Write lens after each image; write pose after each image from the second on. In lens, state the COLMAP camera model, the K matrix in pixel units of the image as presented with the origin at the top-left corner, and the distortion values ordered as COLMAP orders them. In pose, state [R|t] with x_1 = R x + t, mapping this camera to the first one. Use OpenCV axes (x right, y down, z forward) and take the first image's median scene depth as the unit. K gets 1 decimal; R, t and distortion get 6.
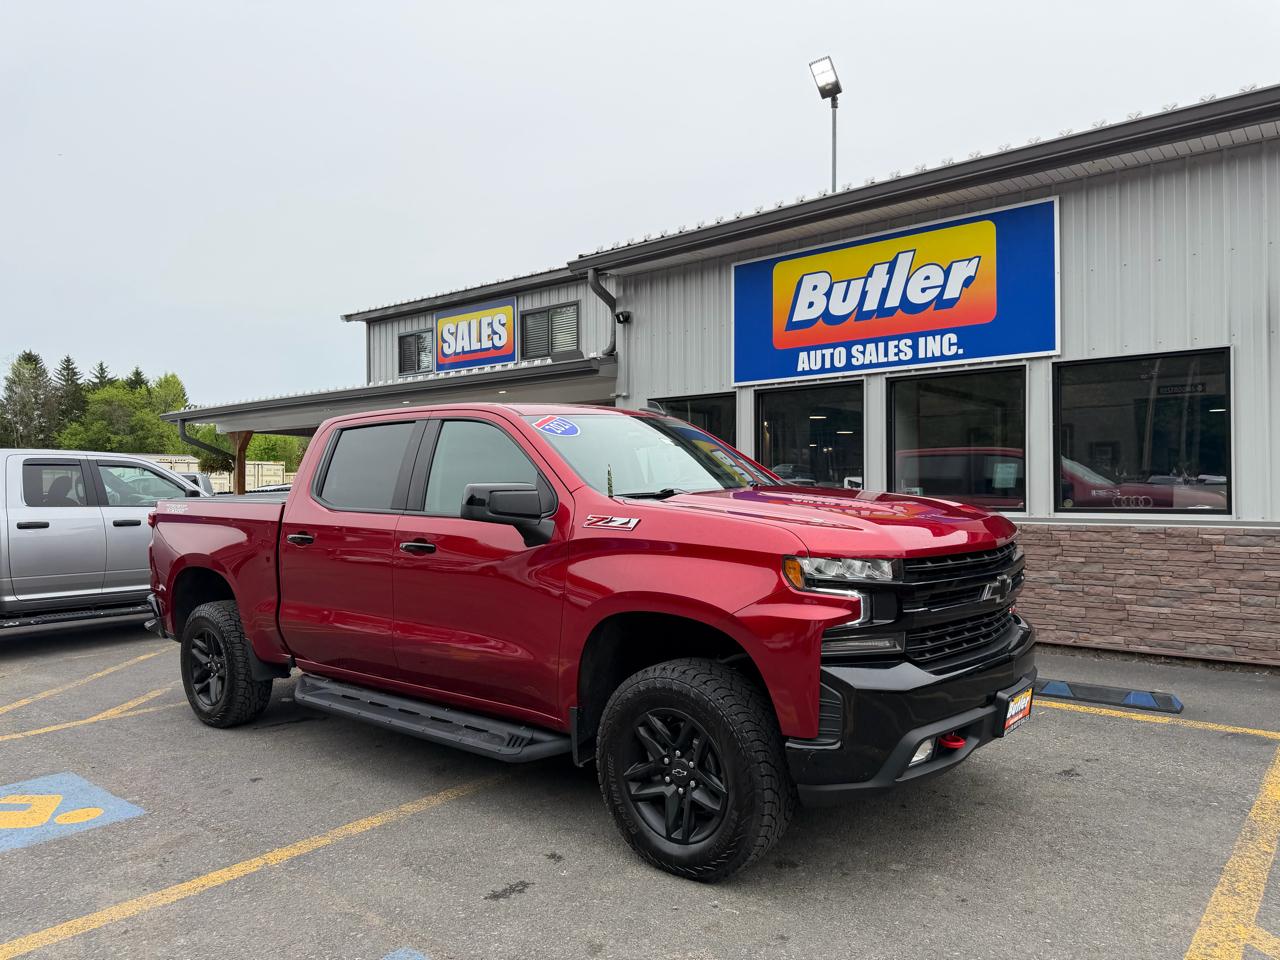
lens RADIAL K [[889.0, 0, 629.3], [0, 889.0, 478.3], [0, 0, 1]] dist [0.075338, -0.089981]
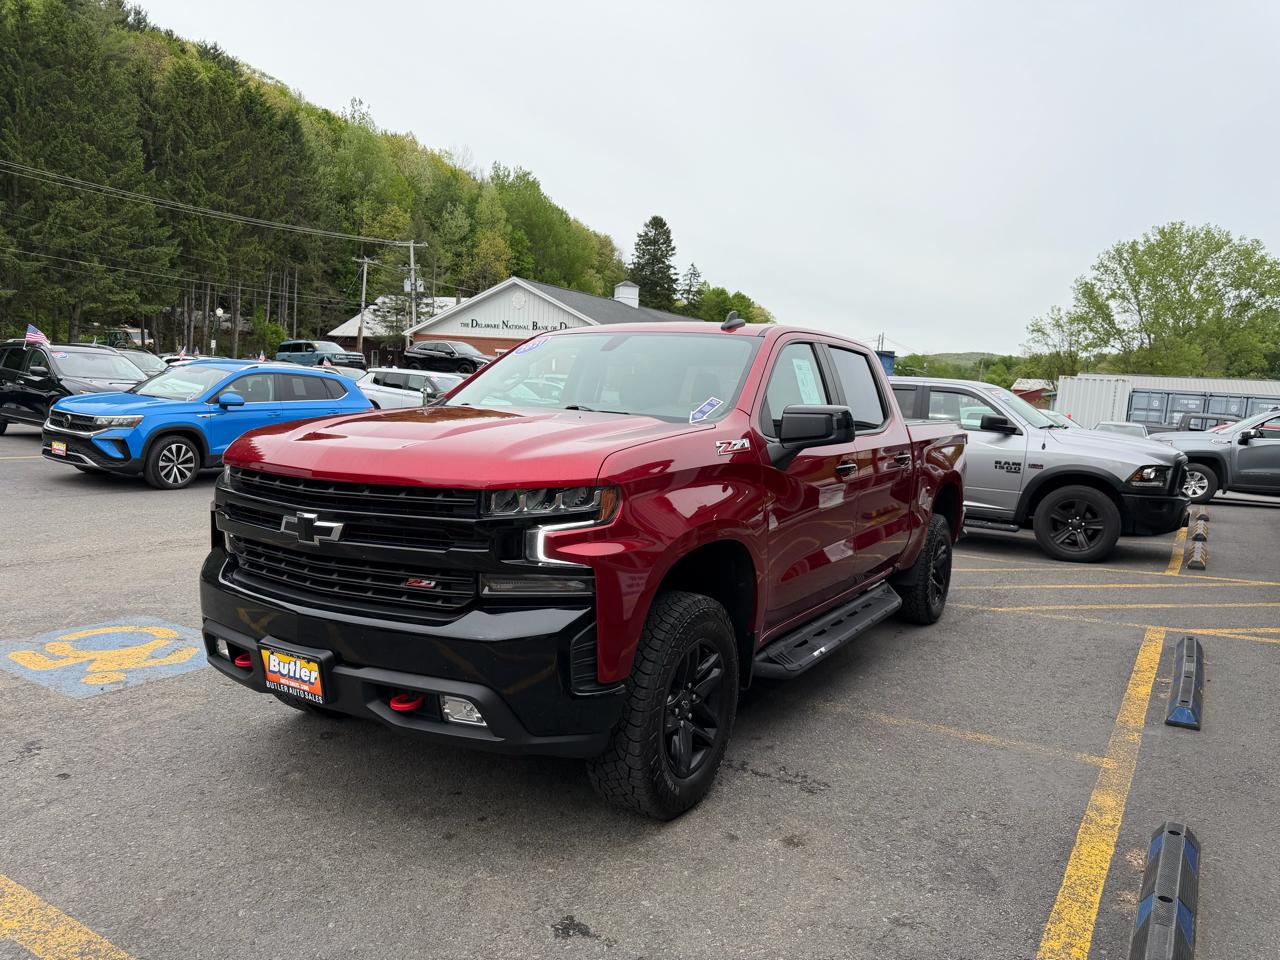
lens RADIAL K [[883.4, 0, 640.3], [0, 883.4, 484.5], [0, 0, 1]] dist [0.045032, -0.044504]
pose [[0.158868, 0.120700, -0.979894, 0.569368], [-0.045246, 0.992346, 0.114898, -0.010941], [0.986262, 0.026083, 0.163113, 0.530341]]
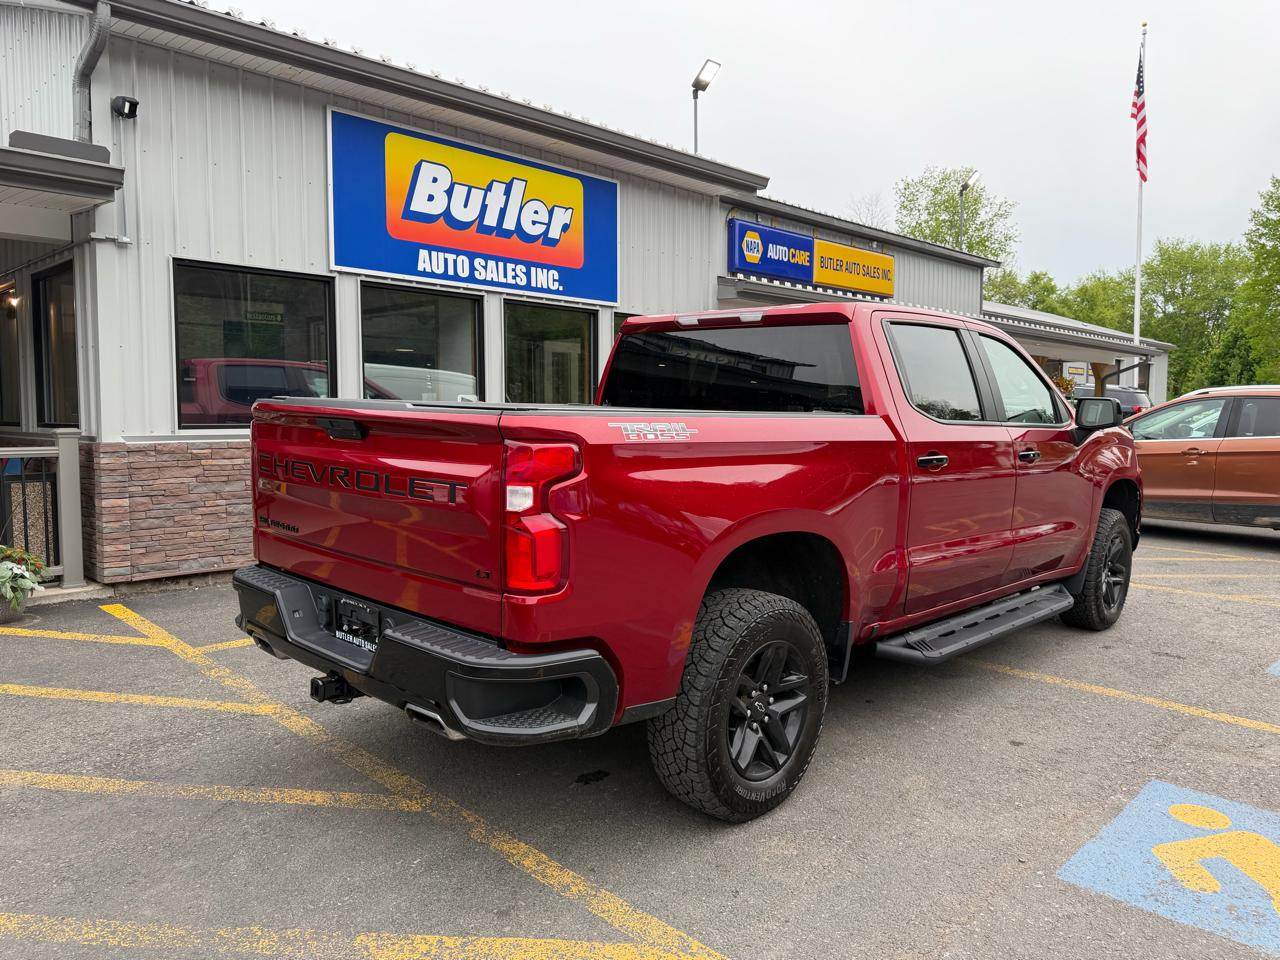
lens RADIAL K [[903.1, 0, 644.7], [0, 903.1, 485.1], [0, 0, 1]] dist [0.043600, -0.056024]
pose [[0.065402, -0.070620, 0.995357, -0.750190], [-0.021204, 0.997169, 0.072142, 0.022737], [-0.997634, -0.025824, 0.063720, 0.769723]]
